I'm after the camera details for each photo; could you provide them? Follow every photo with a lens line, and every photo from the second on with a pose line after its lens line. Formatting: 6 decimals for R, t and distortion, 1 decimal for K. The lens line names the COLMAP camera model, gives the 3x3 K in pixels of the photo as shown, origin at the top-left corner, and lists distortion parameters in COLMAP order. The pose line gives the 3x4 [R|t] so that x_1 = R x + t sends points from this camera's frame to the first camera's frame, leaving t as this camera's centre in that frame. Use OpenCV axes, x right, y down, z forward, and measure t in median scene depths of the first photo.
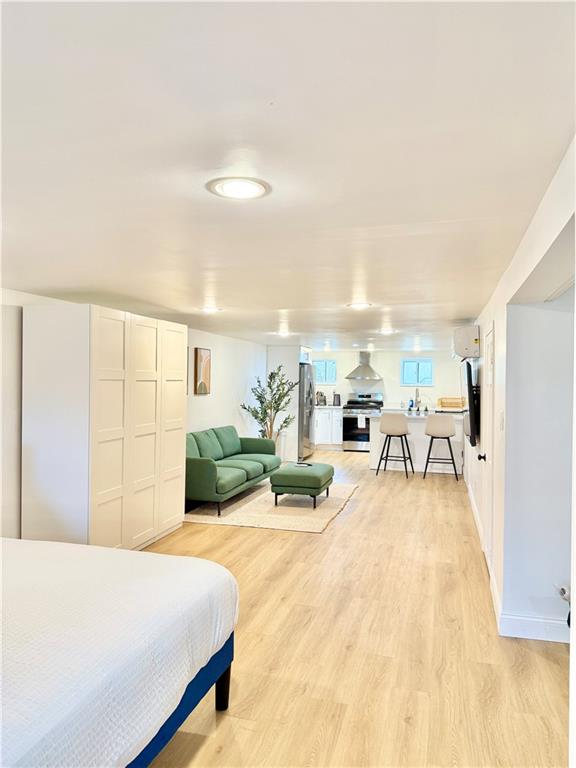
lens RADIAL K [[540.1, 0, 288.3], [0, 540.1, 389.3], [0, 0, 1]] dist [0.087760, -0.145783]
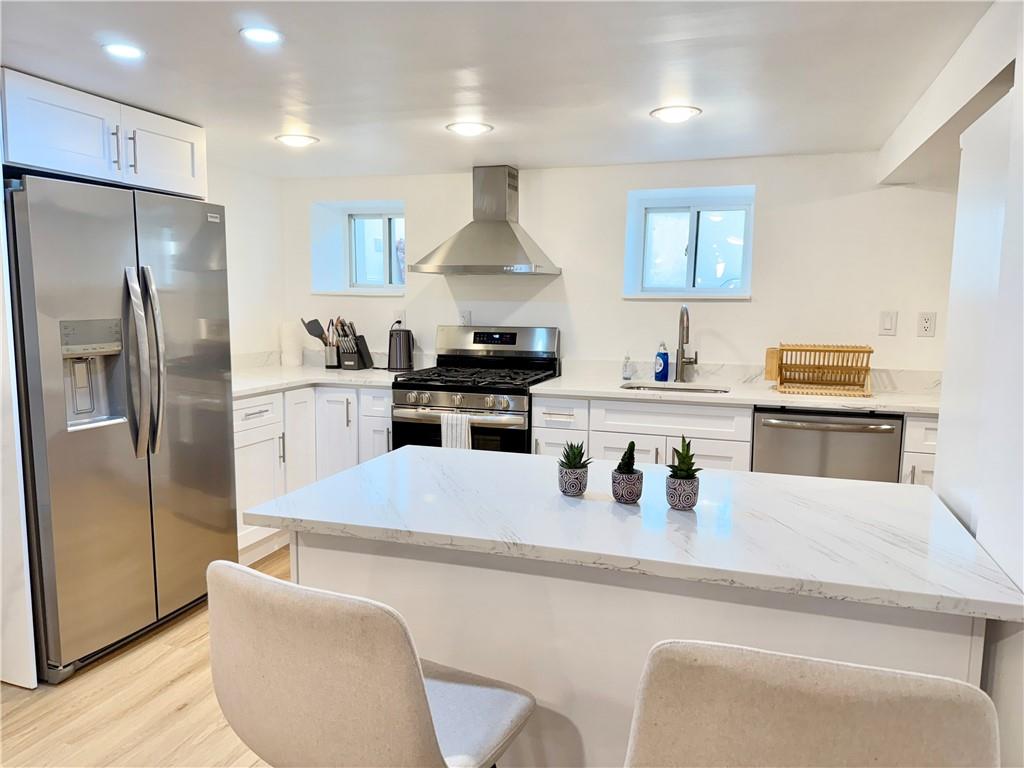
lens RADIAL K [[720.1, 0, 514.7], [0, 720.1, 387.3], [0, 0, 1]] dist [0.087760, -0.145783]
pose [[0.998010, 0.002015, -0.063025, 0.227765], [0.004993, 0.993826, 0.110833, -0.003131], [0.062860, -0.110927, 0.991839, 0.829413]]
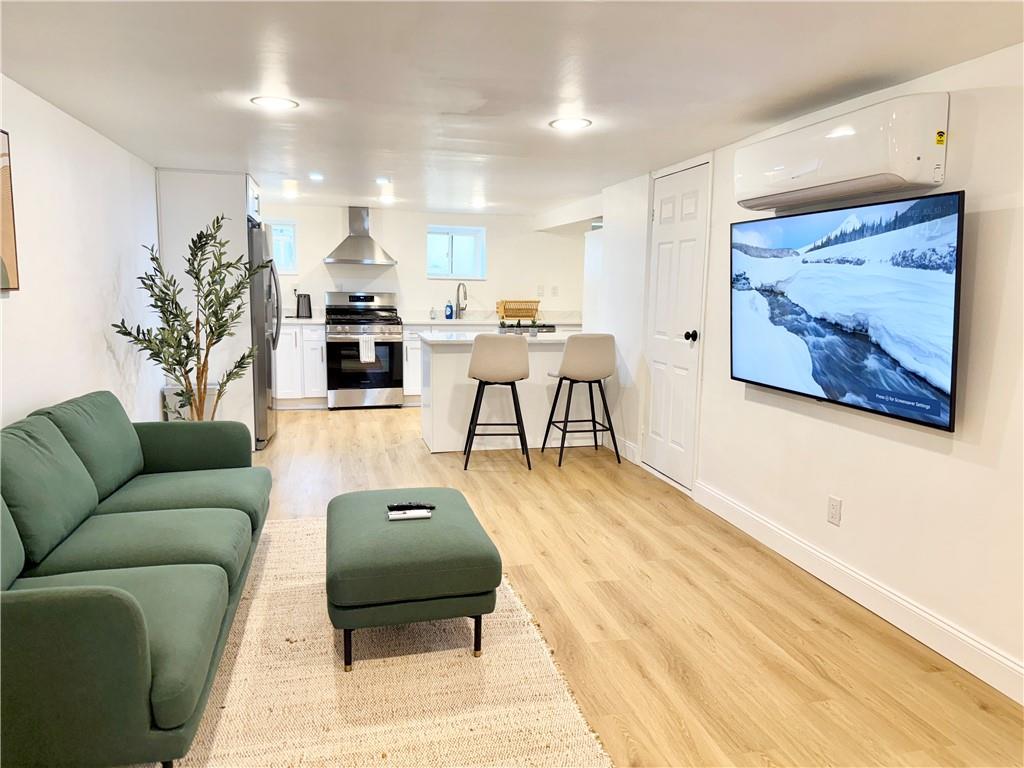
lens RADIAL K [[720.1, 0, 514.7], [0, 720.1, 387.3], [0, 0, 1]] dist [0.087760, -0.145783]
pose [[0.874121, -0.067771, 0.480957, -0.085195], [0.003252, 0.991012, 0.133731, 0.006809], [-0.485698, -0.115333, 0.866485, 0.431303]]
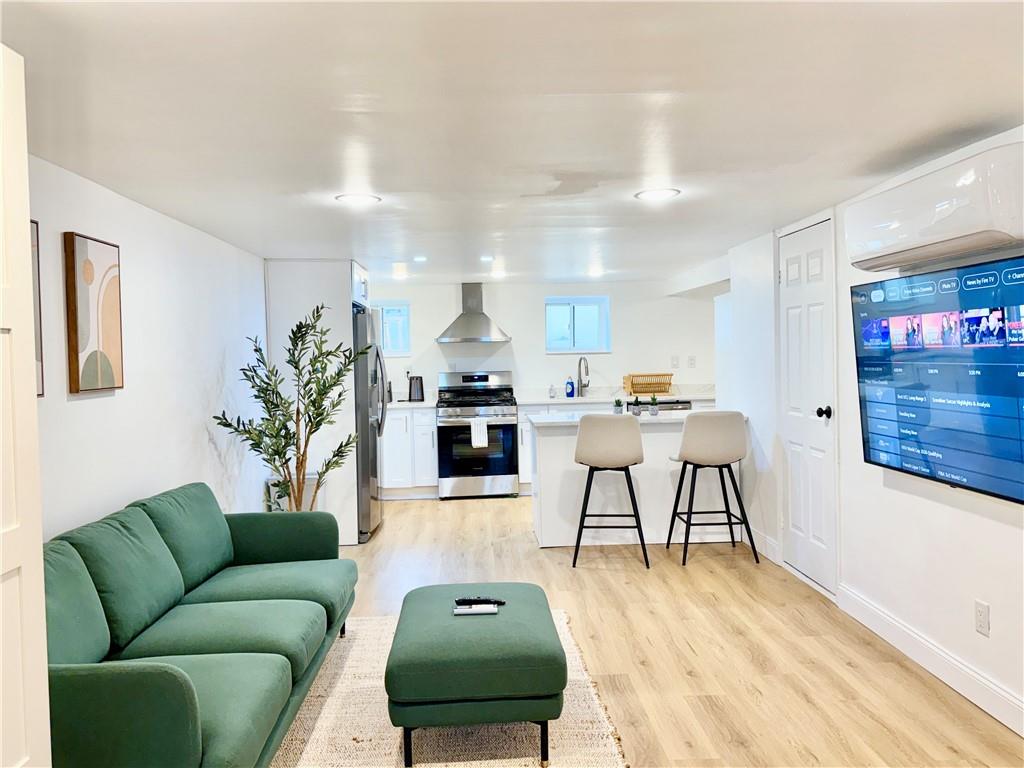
lens RADIAL K [[836.1, 0, 512.0], [0, 836.1, 384.0], [0, 0, 1]] dist [0.135224, -0.303059]
pose [[0.951167, -0.045449, 0.305311, -0.066960], [0.040047, 0.998911, 0.023938, 0.002130], [-0.306067, -0.010543, 0.951952, 0.383694]]
